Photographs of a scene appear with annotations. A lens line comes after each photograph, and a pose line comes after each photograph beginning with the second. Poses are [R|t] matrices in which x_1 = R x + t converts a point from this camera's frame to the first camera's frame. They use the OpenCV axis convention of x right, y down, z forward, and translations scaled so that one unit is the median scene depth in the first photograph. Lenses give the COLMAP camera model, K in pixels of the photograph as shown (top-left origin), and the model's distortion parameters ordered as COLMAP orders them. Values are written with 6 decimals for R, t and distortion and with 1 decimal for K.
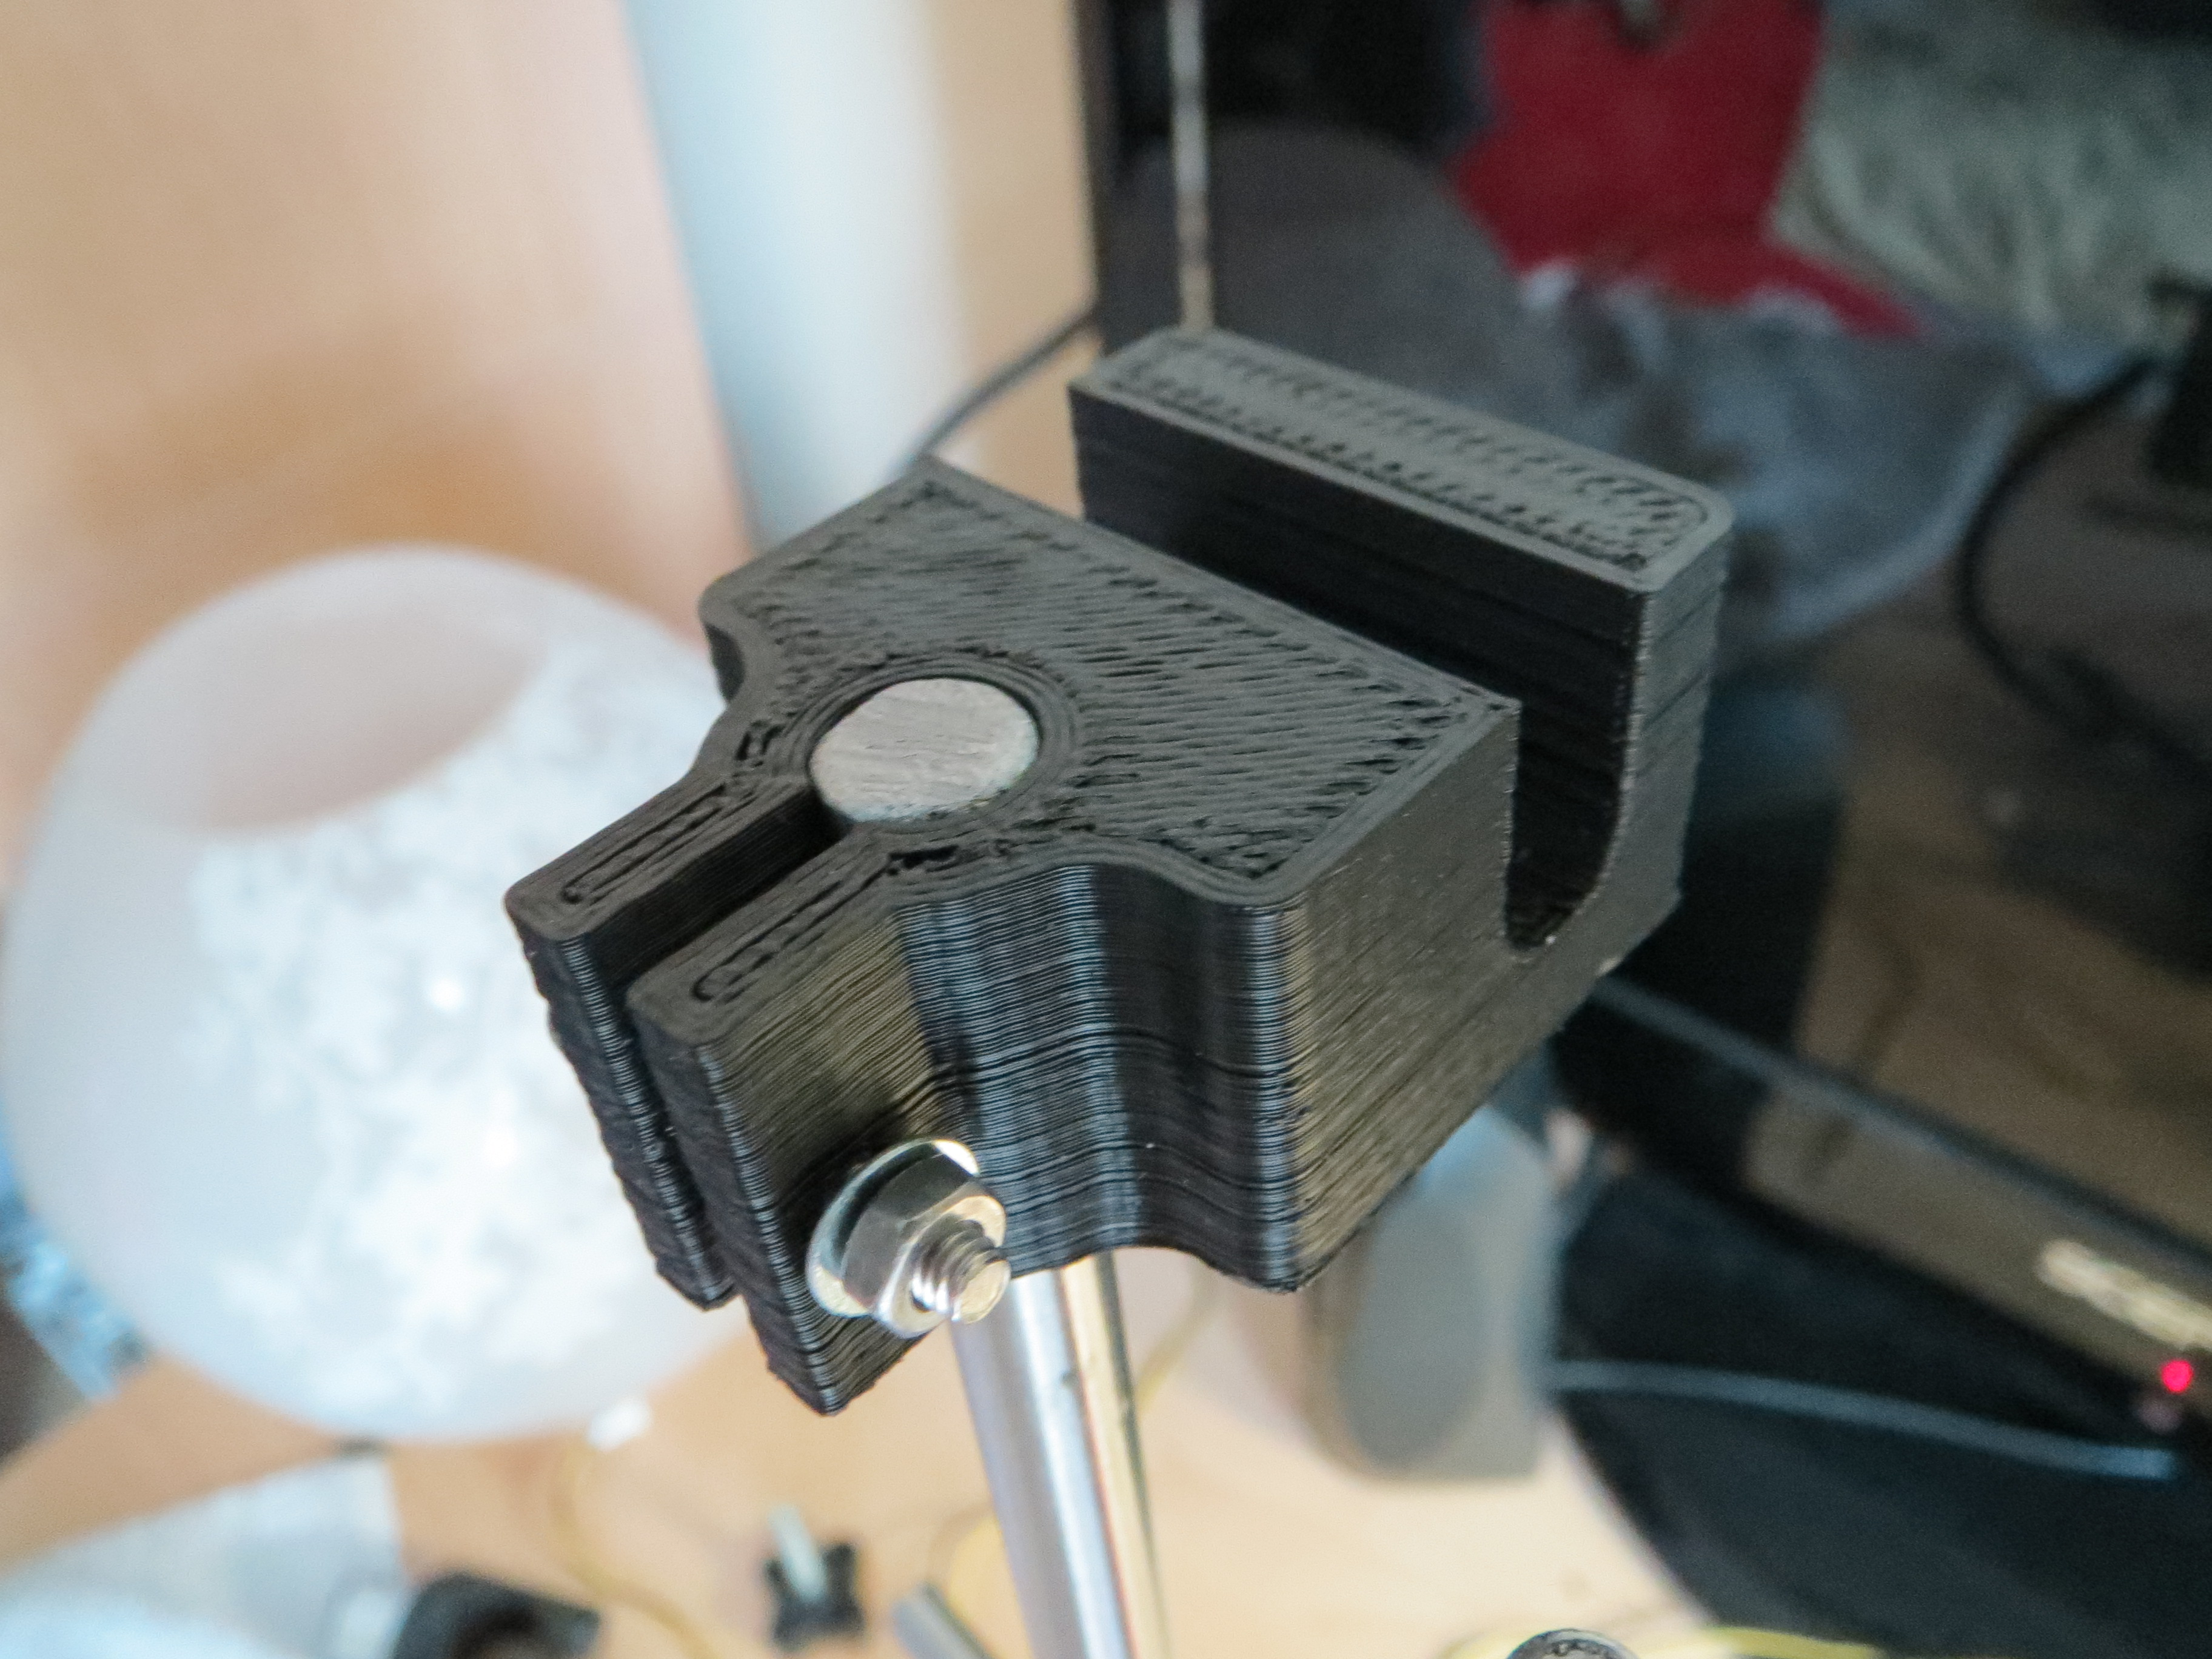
lens RADIAL K [[1750.4, 0, 1164.8], [0, 1750.4, 831.2], [0, 0, 1]] dist [0.003593, -0.001750]
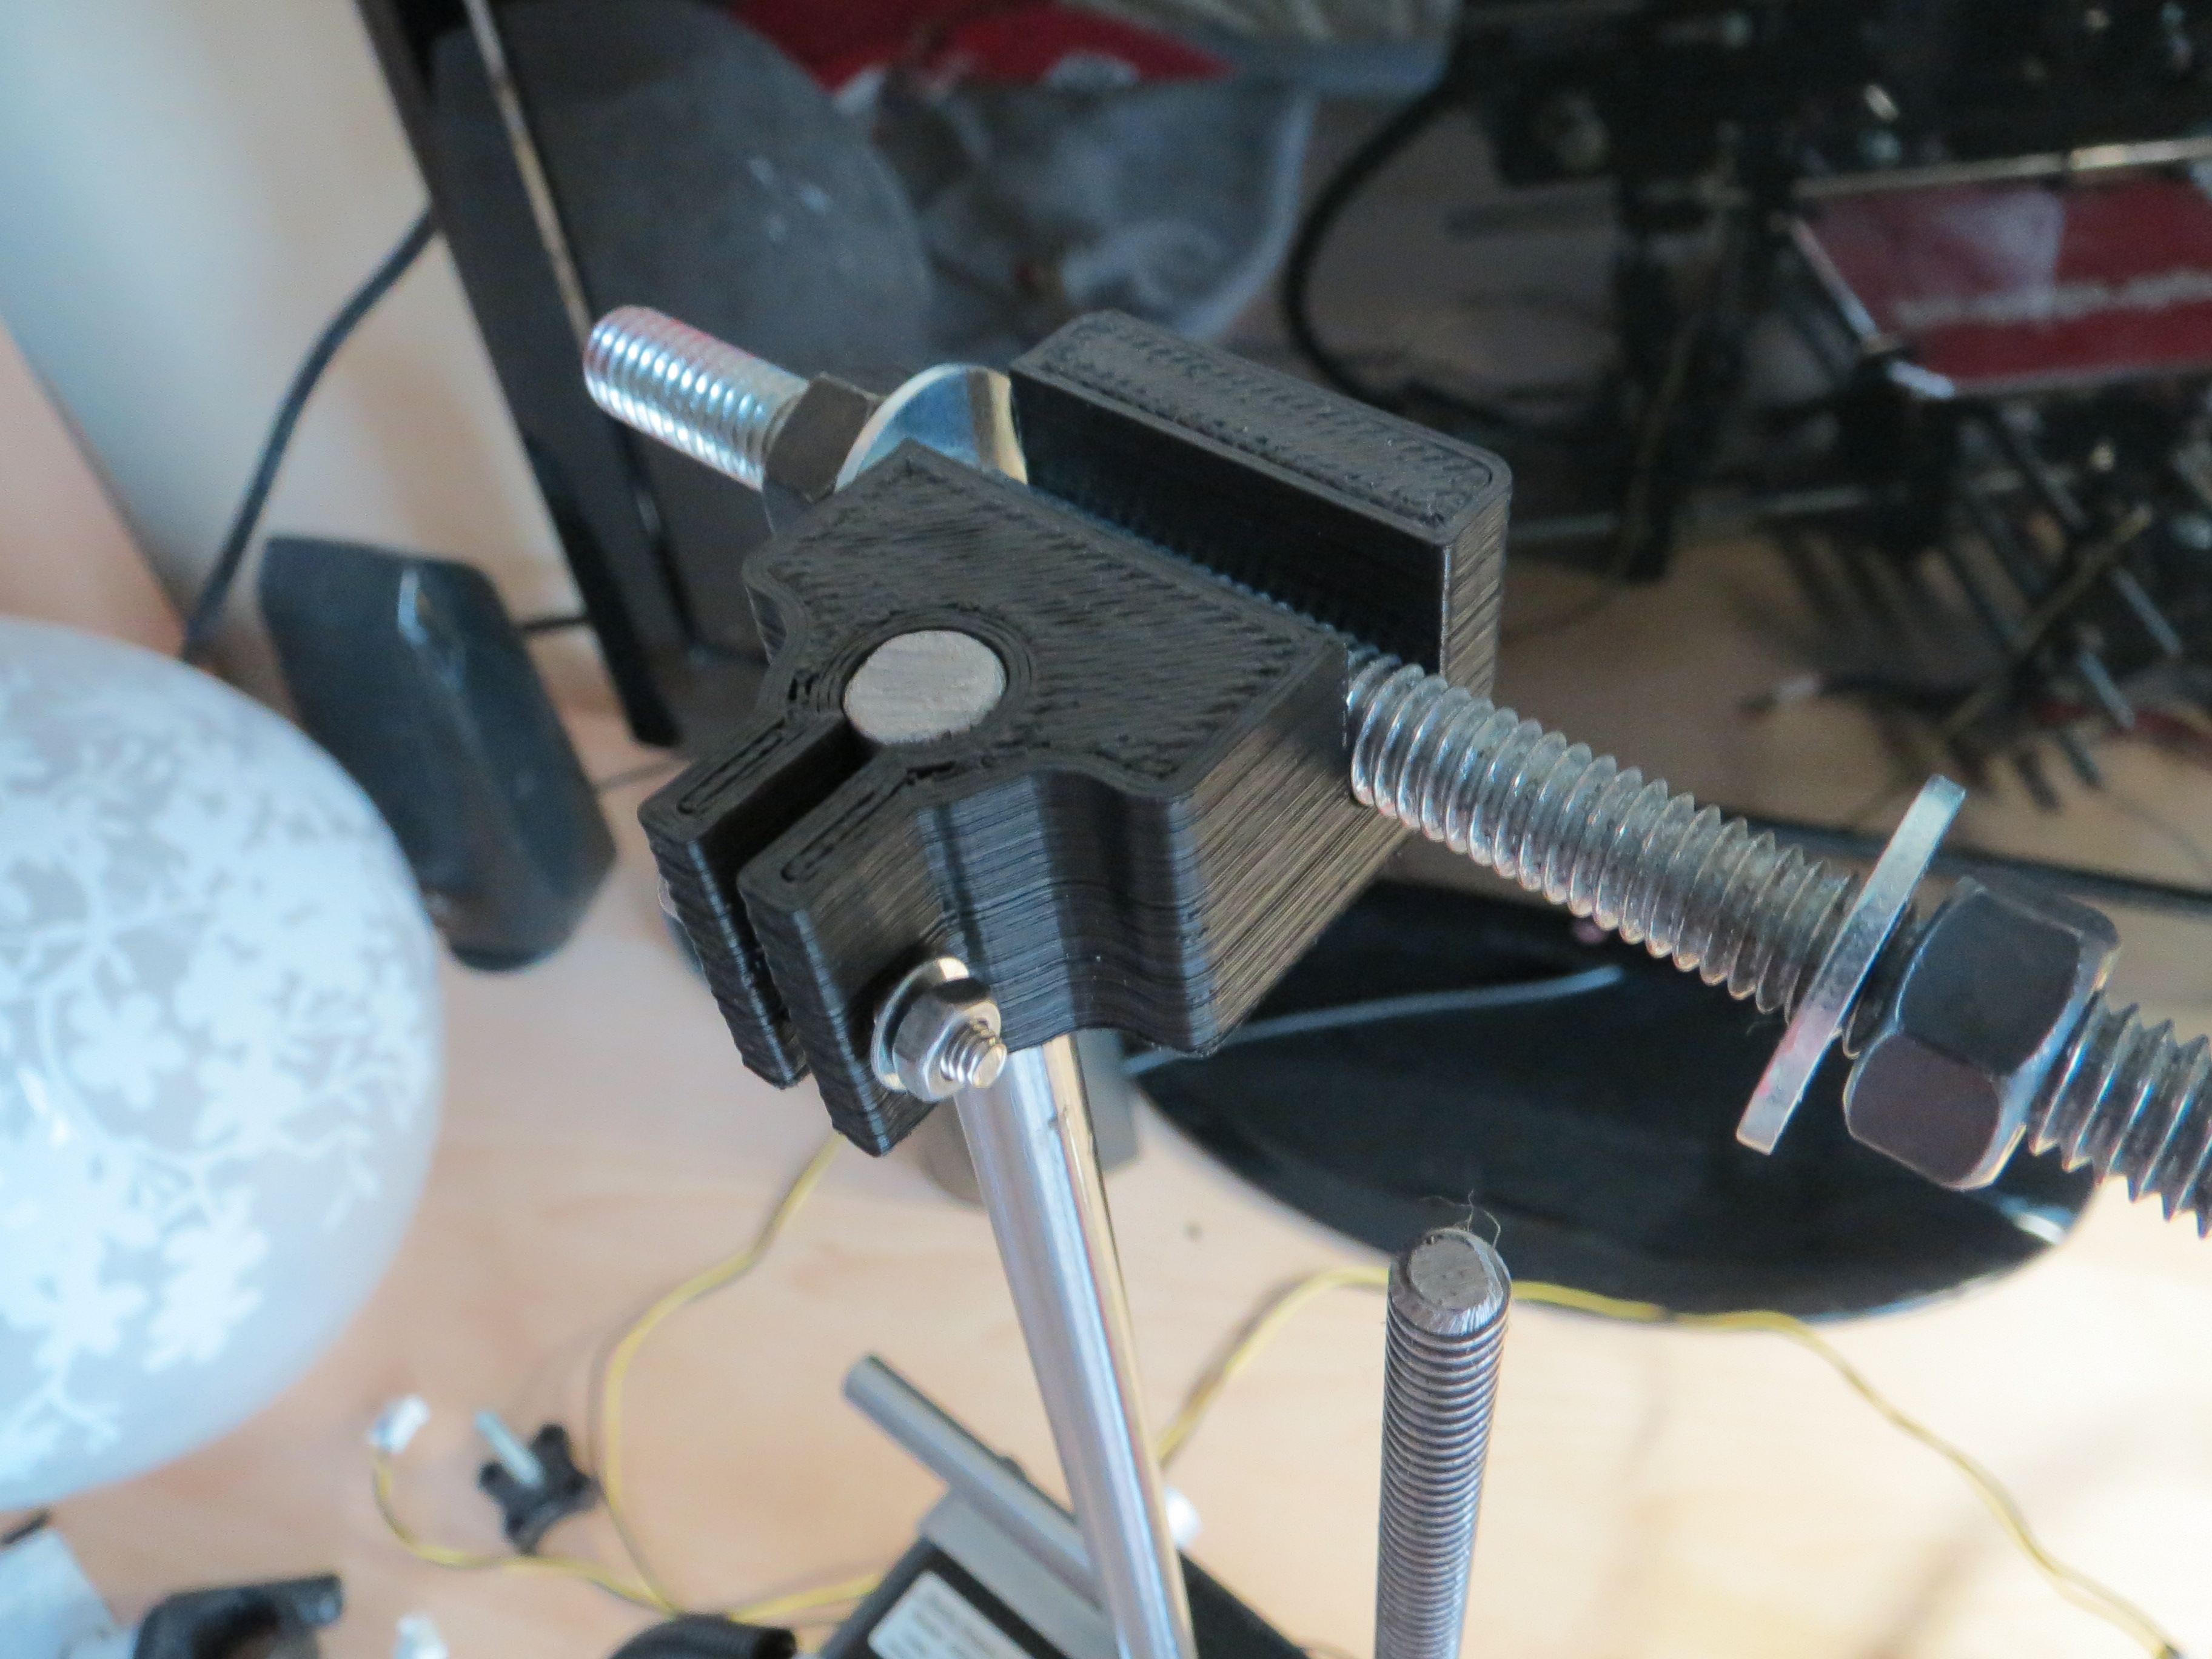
lens RADIAL K [[1750.4, 0, 1164.8], [0, 1750.4, 831.2], [0, 0, 1]] dist [0.003593, -0.001750]
pose [[0.998673, -0.046191, 0.022790, 0.016201], [0.042946, 0.991012, 0.126691, -0.100577], [-0.028437, -0.125545, 0.991680, -0.395357]]
